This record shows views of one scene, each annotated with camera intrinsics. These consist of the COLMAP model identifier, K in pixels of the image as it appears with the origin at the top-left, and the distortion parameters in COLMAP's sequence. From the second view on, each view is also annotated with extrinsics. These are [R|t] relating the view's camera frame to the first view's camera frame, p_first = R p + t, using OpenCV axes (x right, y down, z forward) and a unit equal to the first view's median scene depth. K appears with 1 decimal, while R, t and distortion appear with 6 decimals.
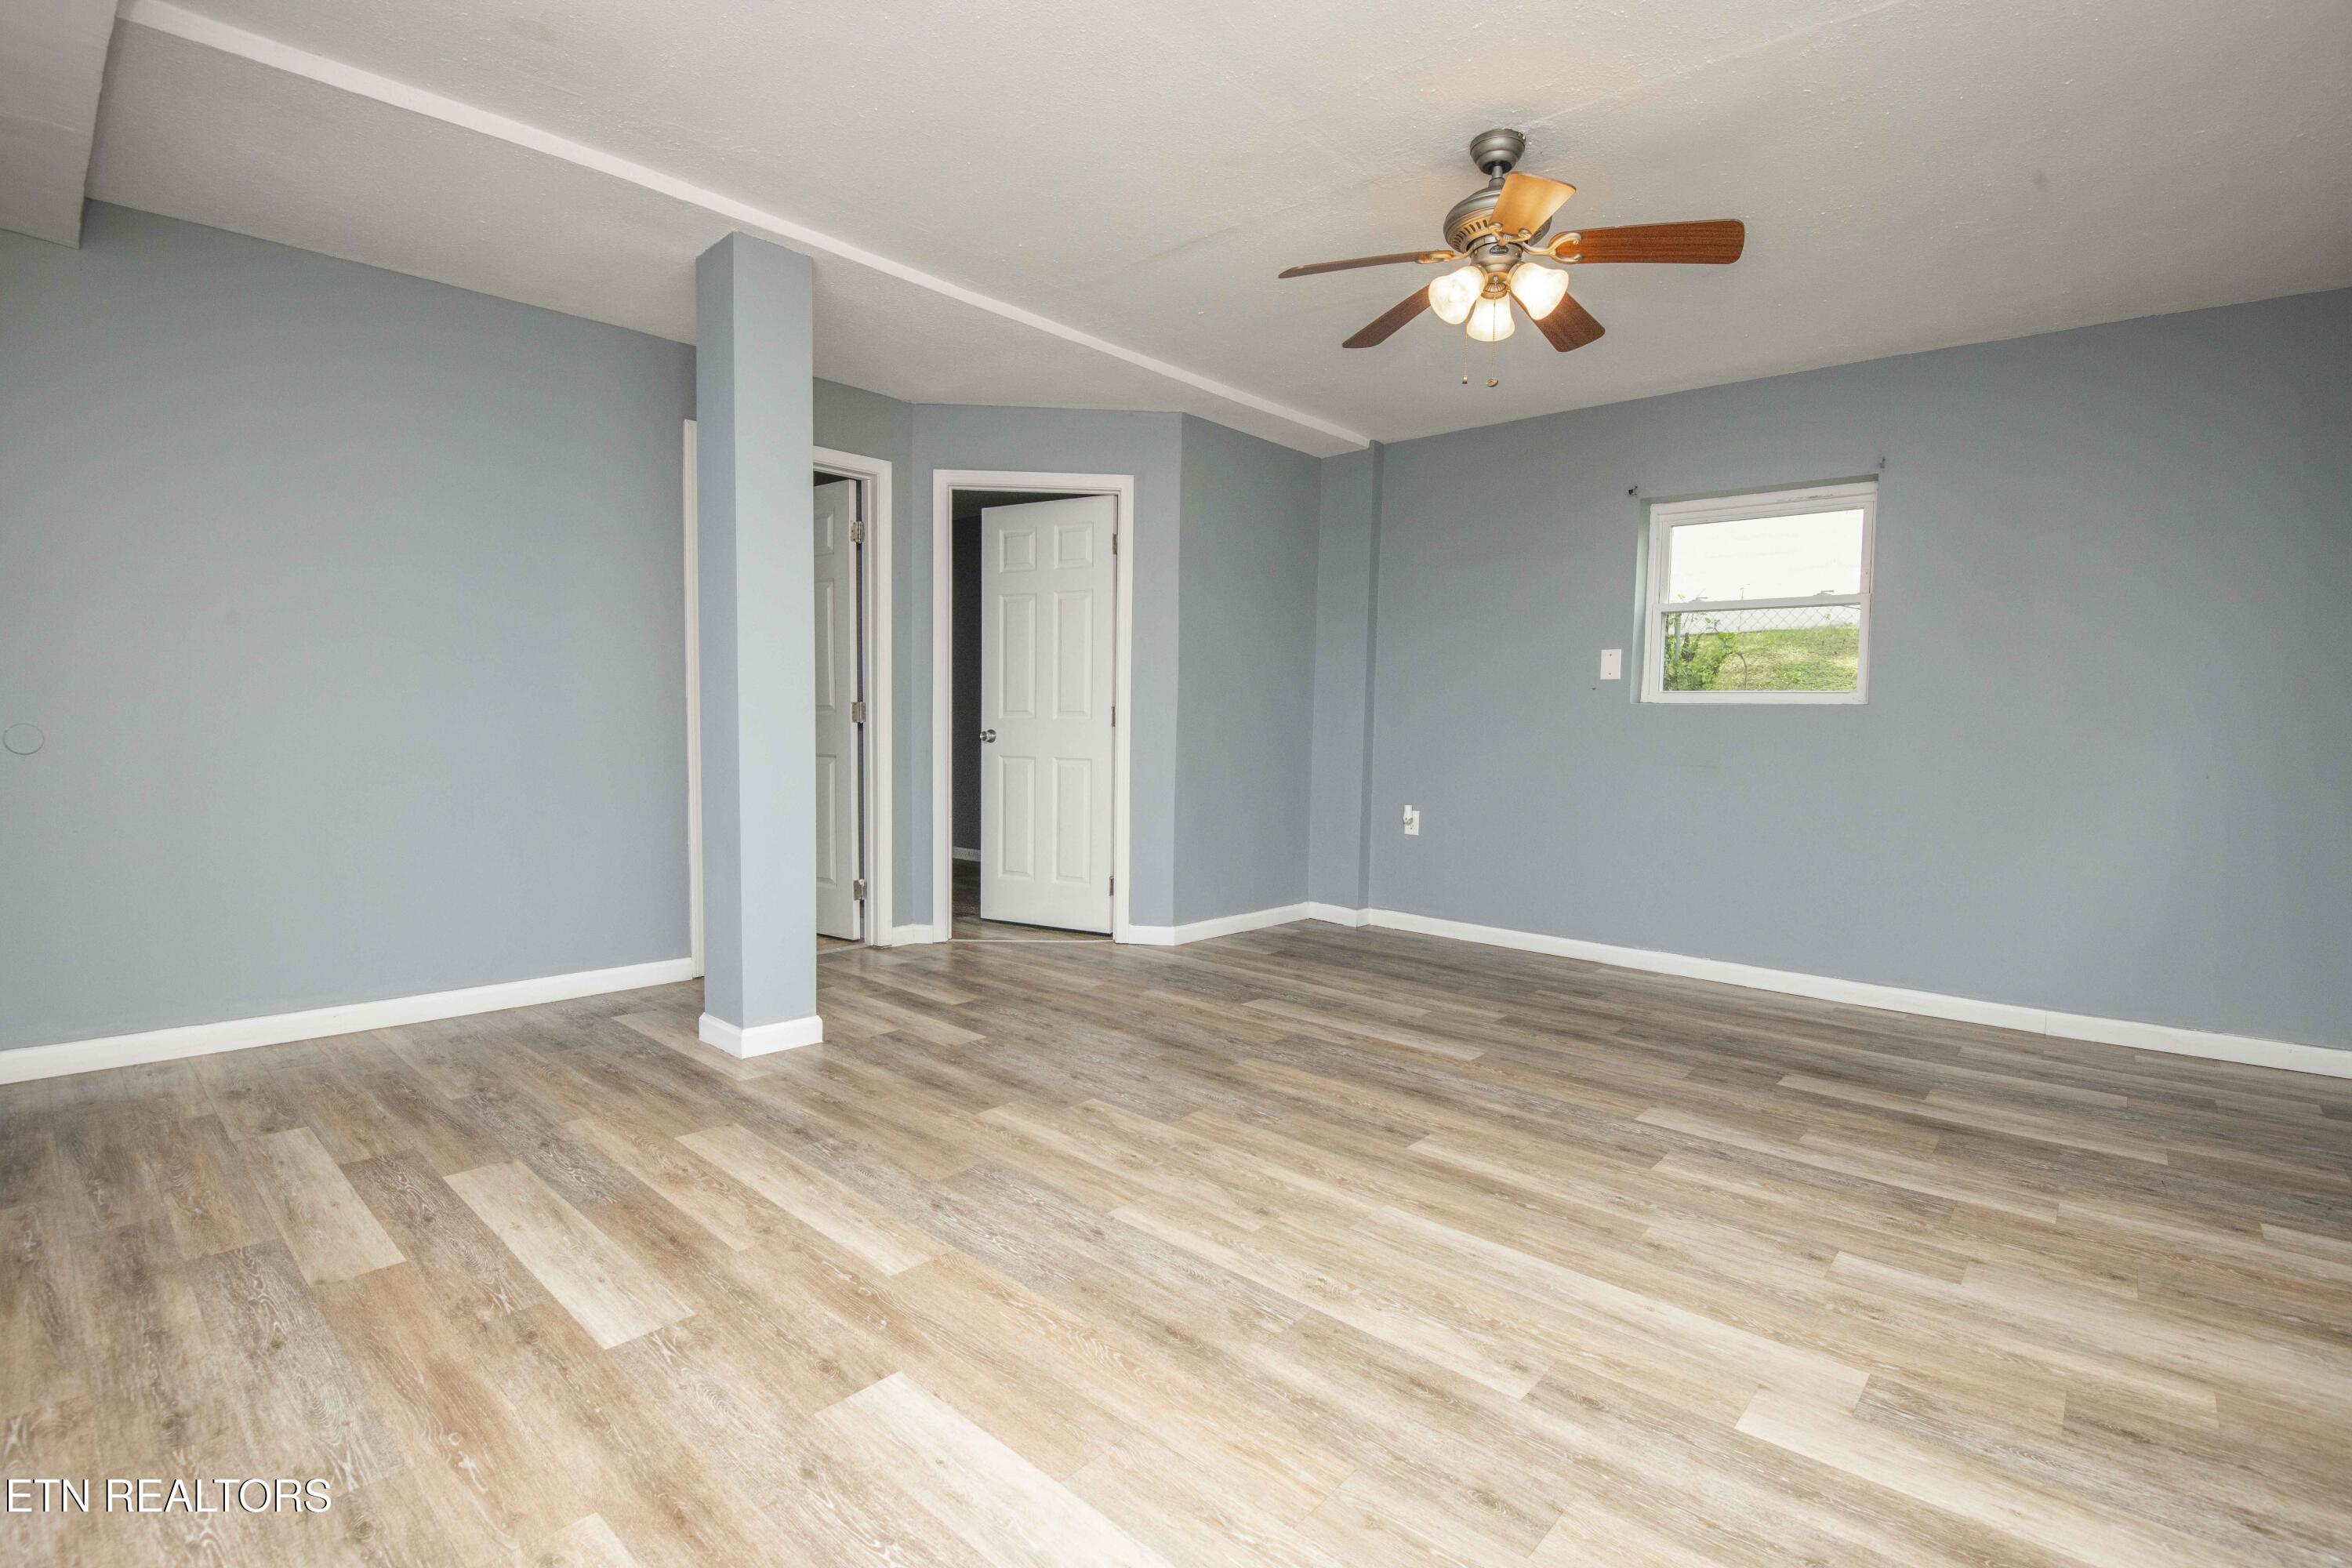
lens RADIAL K [[1092.7, 0, 1175.3], [0, 1092.7, 807.3], [0, 0, 1]] dist [-0.027165, -0.007530]
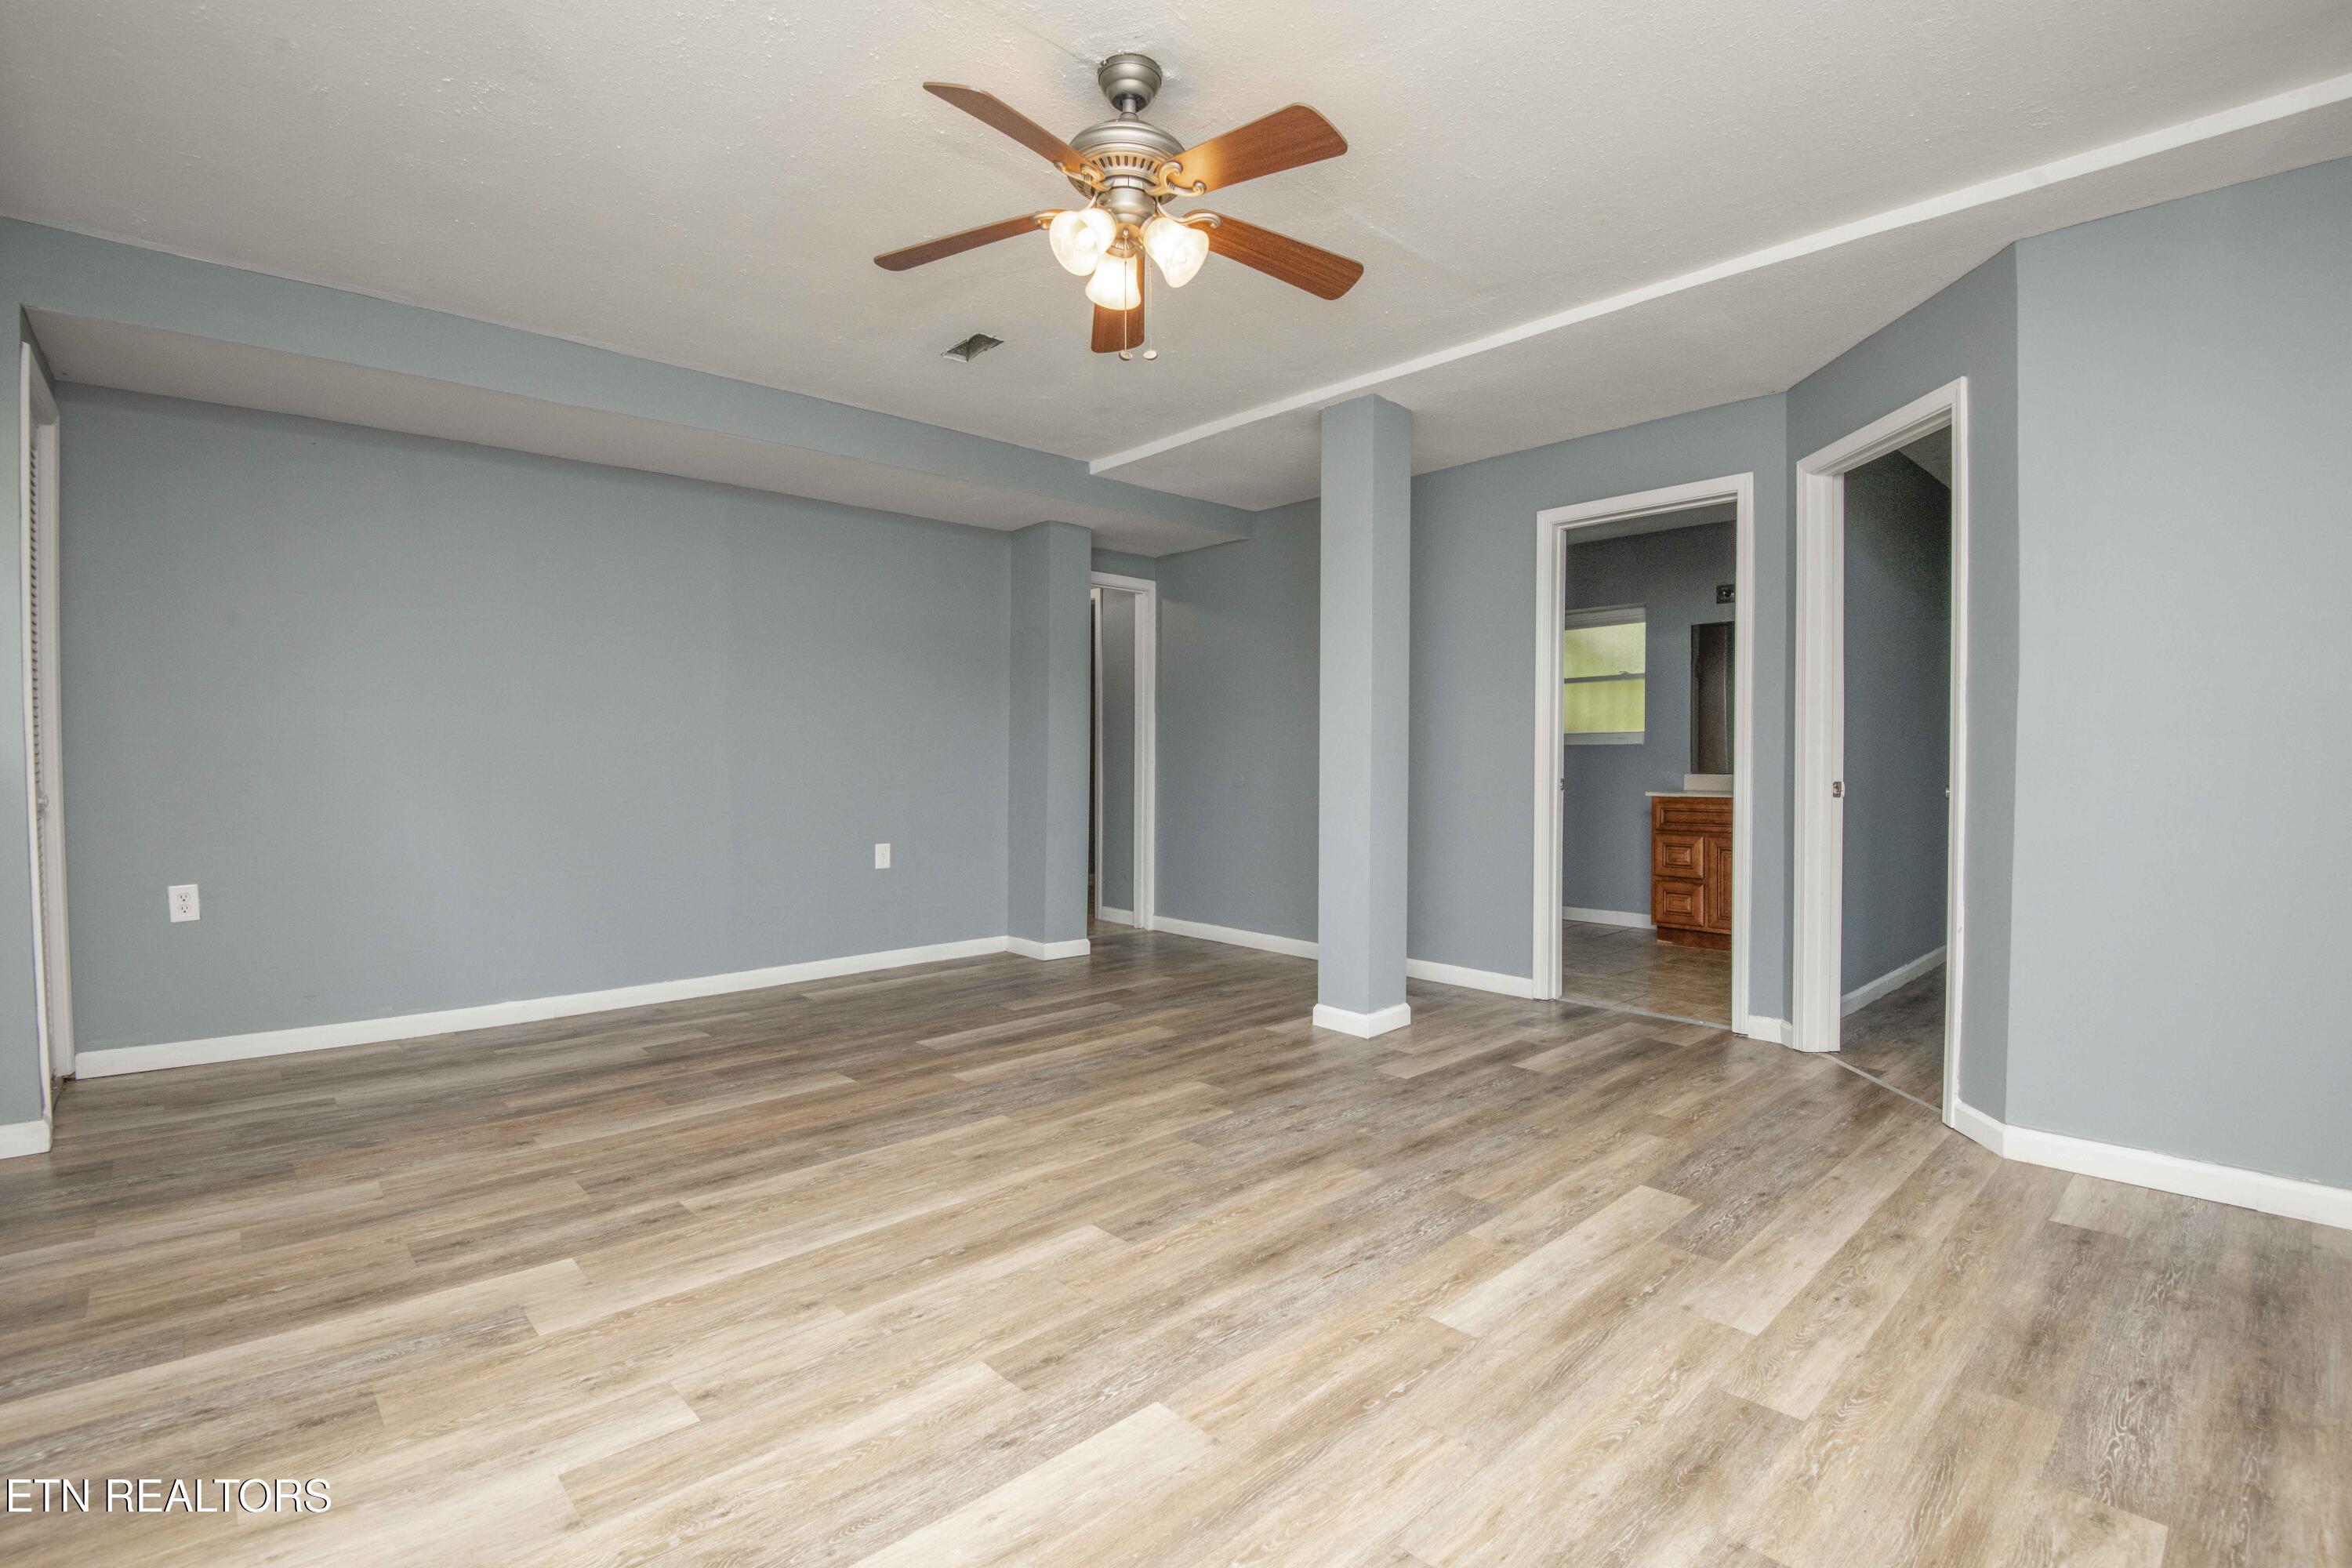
lens RADIAL K [[1092.7, 0, 1174.0], [0, 1092.7, 763.0], [0, 0, 1]] dist [-0.027165, -0.007530]
pose [[-0.093814, -0.012827, -0.995507, 1.096725], [-0.085396, 0.996336, -0.004791, -0.073239], [0.991921, 0.084563, -0.094565, 1.099797]]
